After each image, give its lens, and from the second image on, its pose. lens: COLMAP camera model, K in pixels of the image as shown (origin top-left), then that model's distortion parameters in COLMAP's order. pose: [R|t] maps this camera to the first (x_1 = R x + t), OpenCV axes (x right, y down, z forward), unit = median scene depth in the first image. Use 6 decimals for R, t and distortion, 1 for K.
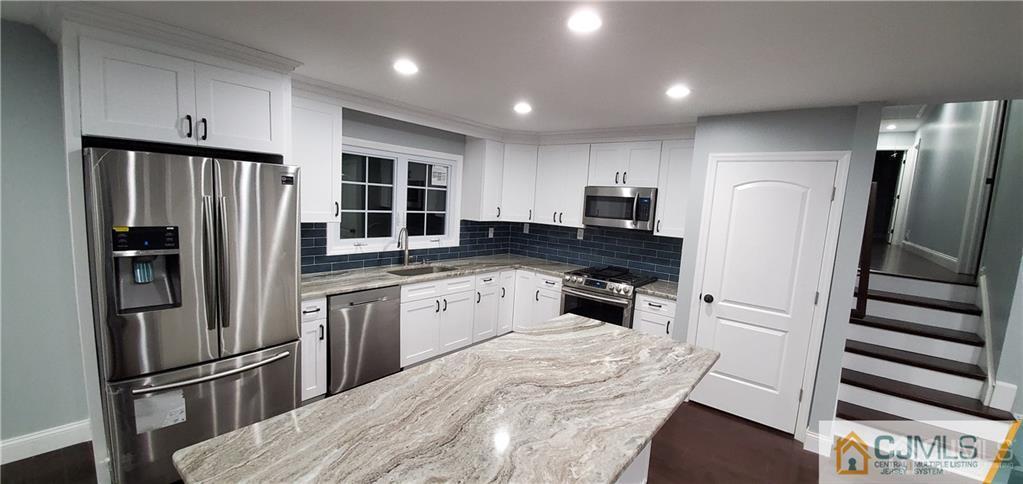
lens RADIAL K [[403.0, 0, 514.0], [0, 403.0, 252.8], [0, 0, 1]] dist [0.002814, -0.010345]
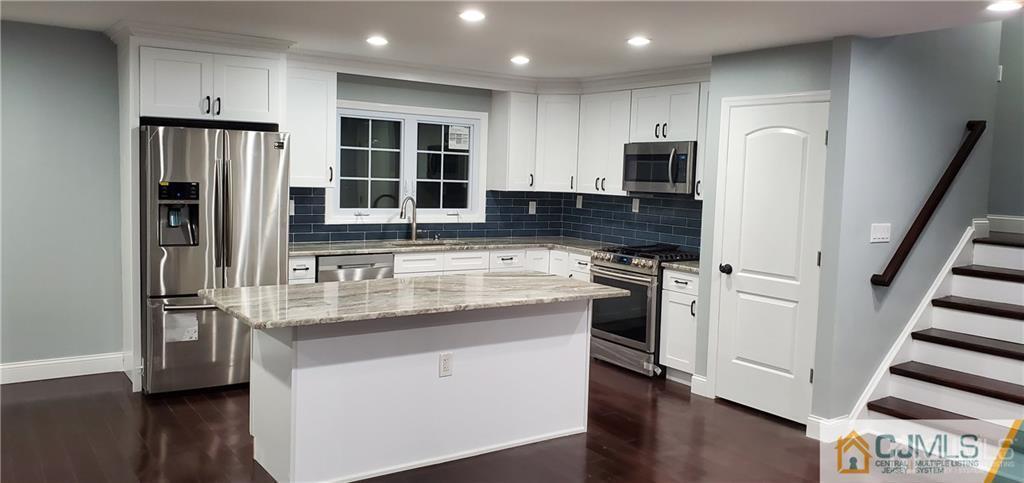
lens RADIAL K [[765.4, 0, 516.1], [0, 765.4, 238.6], [0, 0, 1]] dist [0.105501, -0.201409]
pose [[0.959985, -0.004218, -0.280019, 0.432592], [-0.012109, 0.998326, -0.056551, 0.124231], [0.279789, 0.057679, 0.958327, -0.562013]]
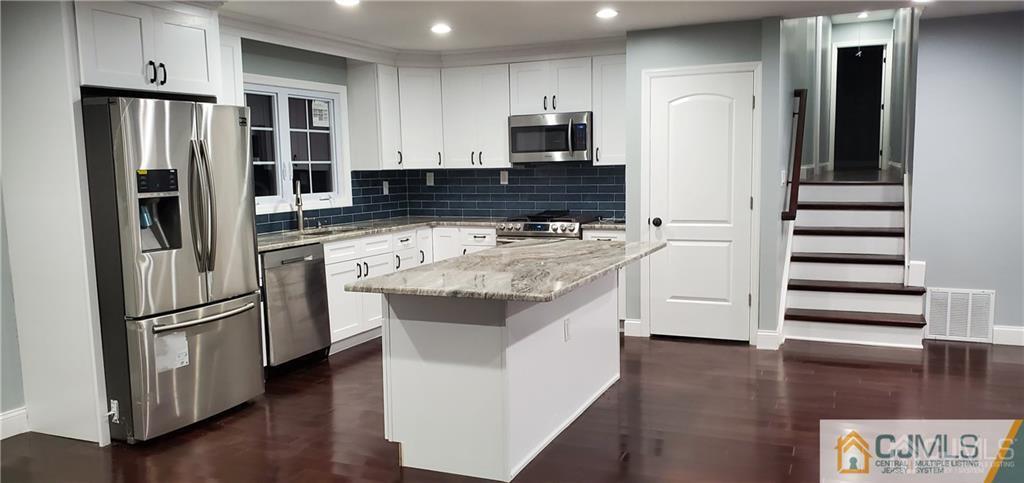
lens RADIAL K [[784.3, 0, 507.7], [0, 784.3, 255.6], [0, 0, 1]] dist [0.155433, -0.282774]
pose [[0.963853, -0.108331, 0.243418, -0.272739], [0.110474, 0.993867, 0.004871, 0.122302], [-0.242452, 0.022197, 0.969909, -0.614196]]
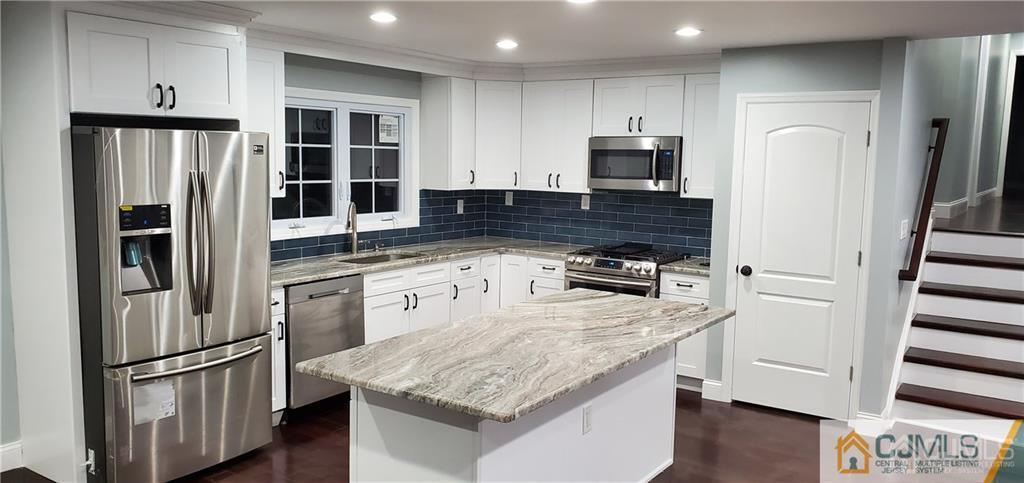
lens RADIAL K [[778.6, 0, 516.7], [0, 778.6, 246.4], [0, 0, 1]] dist [0.114310, -0.209483]
pose [[0.996096, -0.048835, 0.073544, -0.080616], [0.049488, 0.998750, -0.007079, 0.045026], [-0.073107, 0.010691, 0.997267, -0.470686]]
